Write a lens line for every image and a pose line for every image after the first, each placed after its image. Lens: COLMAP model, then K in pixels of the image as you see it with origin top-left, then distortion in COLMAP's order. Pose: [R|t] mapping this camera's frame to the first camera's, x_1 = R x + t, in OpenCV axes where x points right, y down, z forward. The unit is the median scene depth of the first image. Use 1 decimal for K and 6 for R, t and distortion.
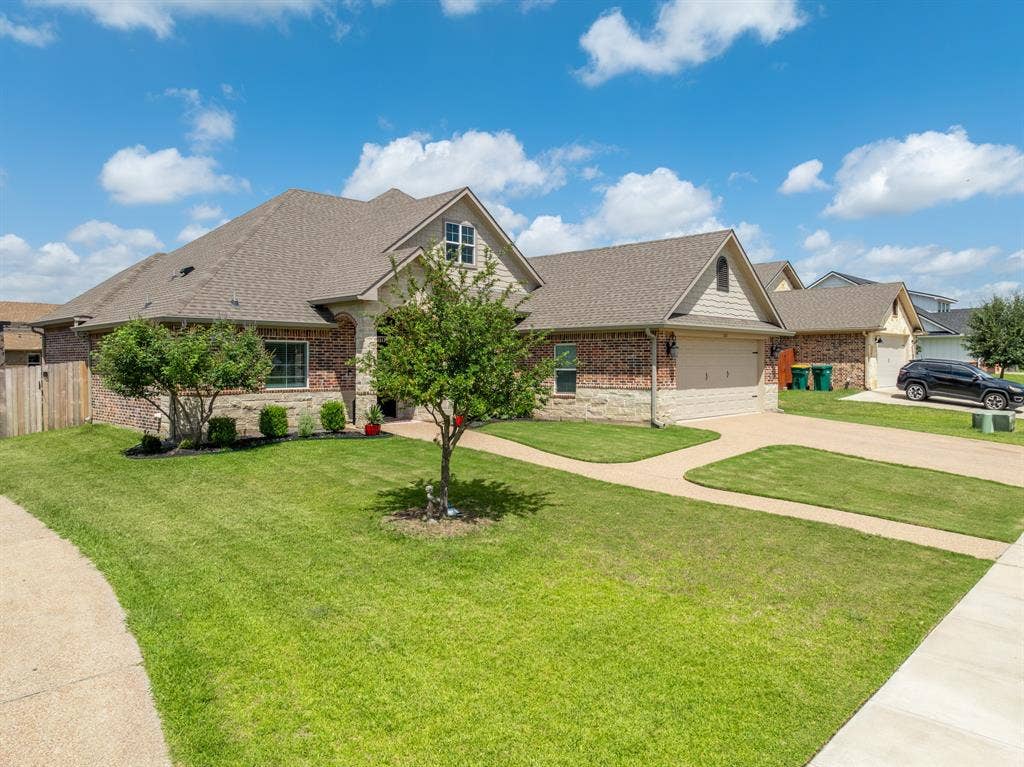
lens RADIAL K [[721.8, 0, 512.0], [0, 721.8, 383.5], [0, 0, 1]] dist [-0.025954, 0.004770]
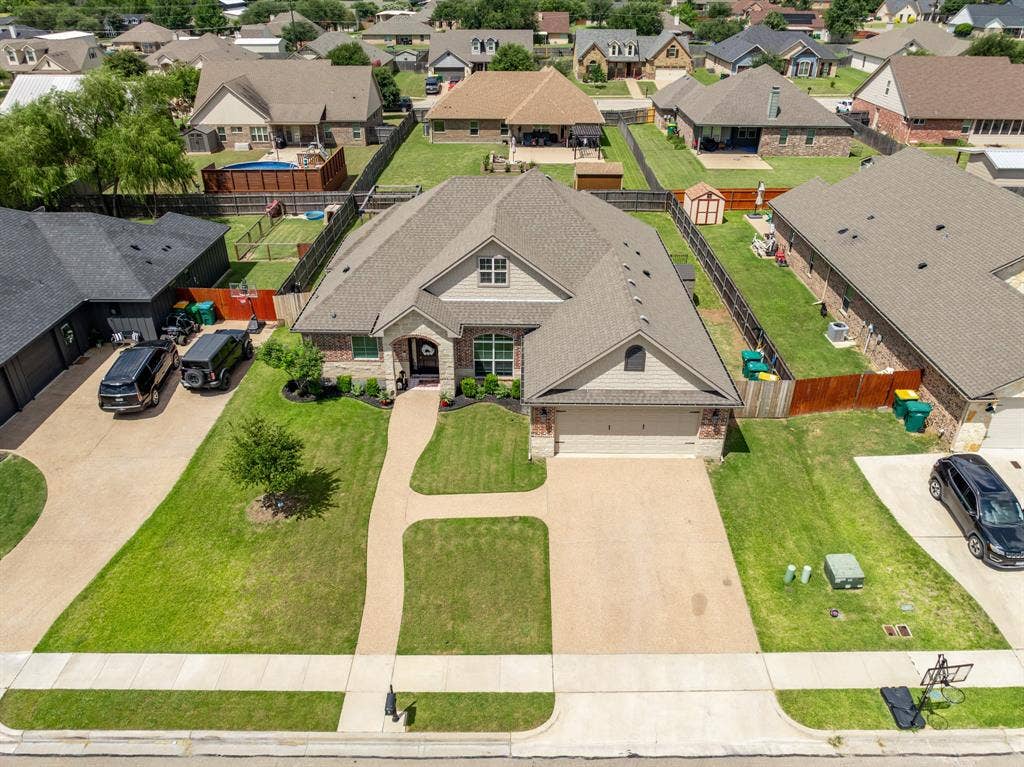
lens RADIAL K [[721.8, 0, 512.0], [0, 721.8, 383.5], [0, 0, 1]] dist [-0.025954, 0.004770]
pose [[0.687008, 0.368544, -0.626255, 0.928192], [-0.024476, 0.873086, 0.486951, -0.701211], [0.726237, -0.319211, 0.608838, 0.114784]]
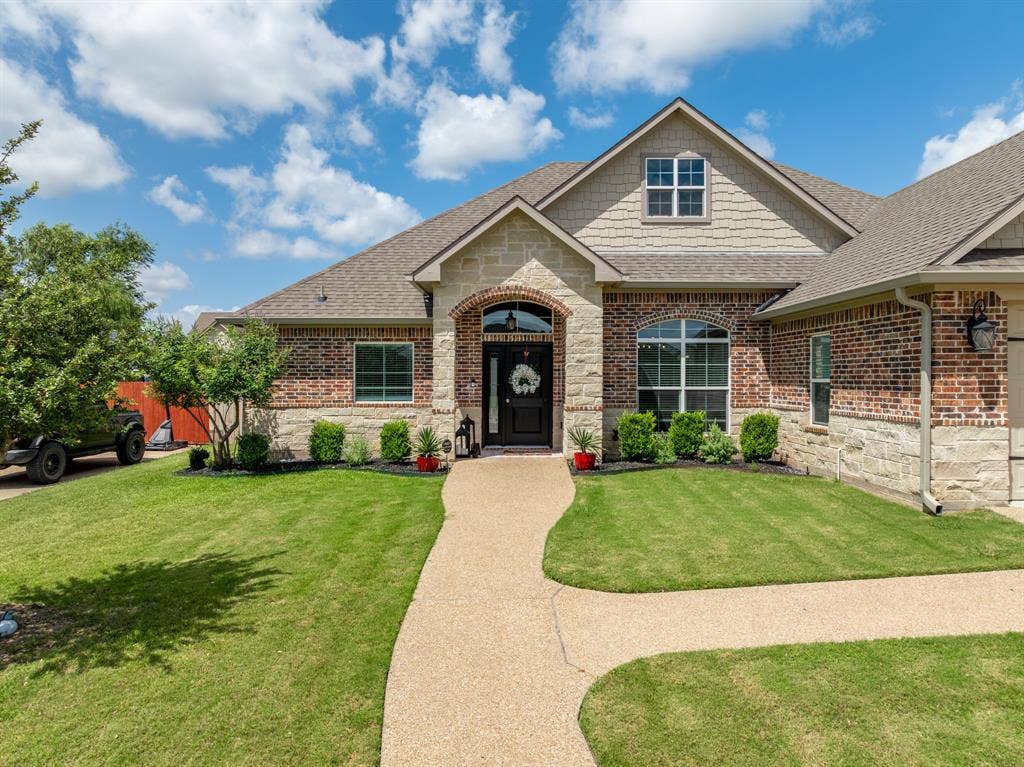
lens RADIAL K [[721.8, 0, 512.0], [0, 721.8, 383.5], [0, 0, 1]] dist [-0.025954, 0.004770]
pose [[0.696971, 0.005124, -0.717081, 0.300322], [-0.020493, 0.999708, -0.012776, -0.005579], [0.716807, 0.023600, 0.696872, 0.457887]]
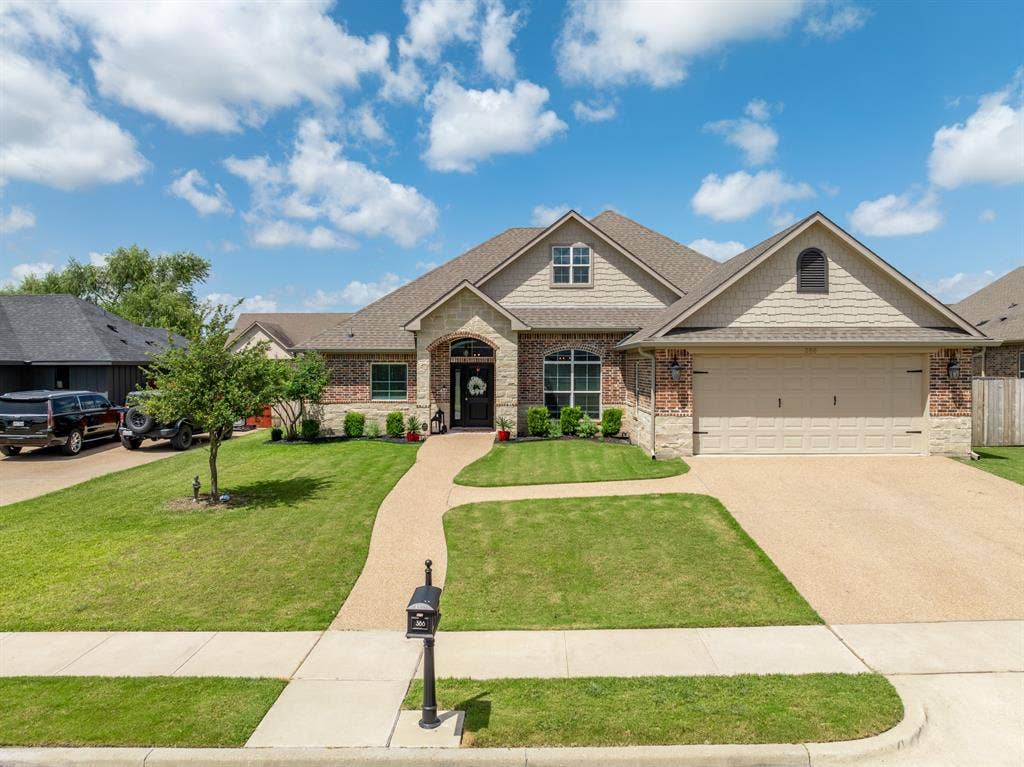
lens RADIAL K [[721.8, 0, 512.0], [0, 721.8, 383.5], [0, 0, 1]] dist [-0.025954, 0.004770]
pose [[0.675088, 0.018611, -0.737503, 0.655153], [-0.021498, 0.999753, 0.005550, -0.028886], [0.737424, 0.012109, 0.675321, 0.247022]]
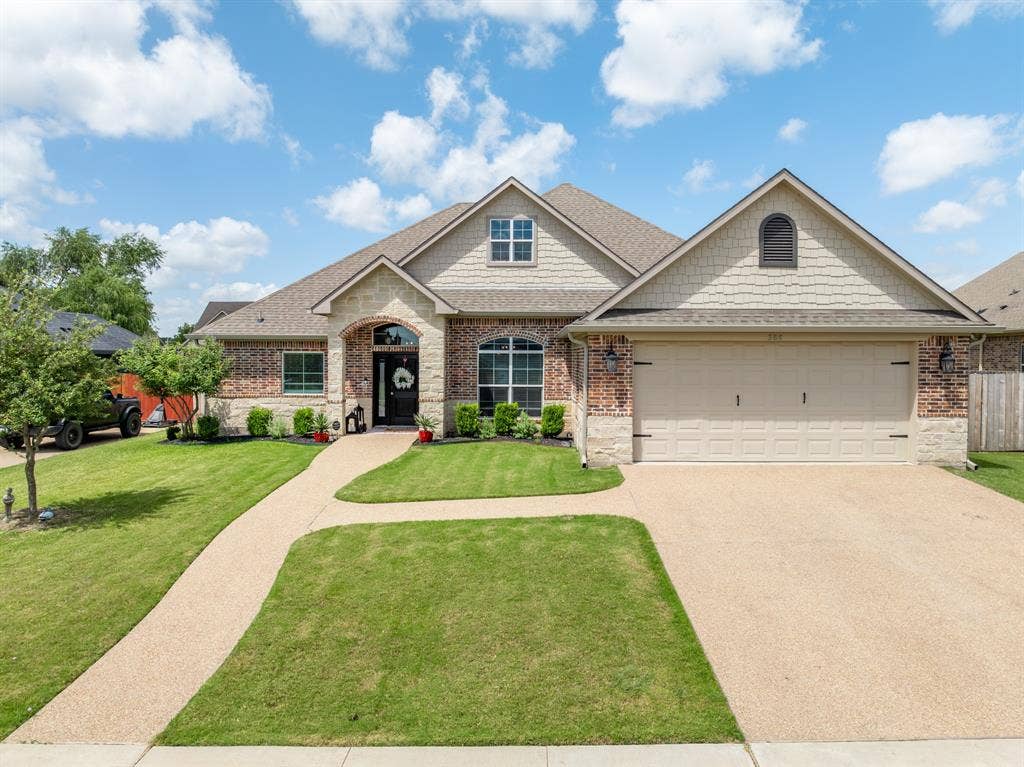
lens RADIAL K [[721.8, 0, 512.0], [0, 721.8, 383.5], [0, 0, 1]] dist [-0.025954, 0.004770]
pose [[0.678116, 0.029177, -0.734376, 0.613934], [-0.025769, 0.999541, 0.015917, -0.030100], [0.734503, 0.008131, 0.678556, 0.399891]]
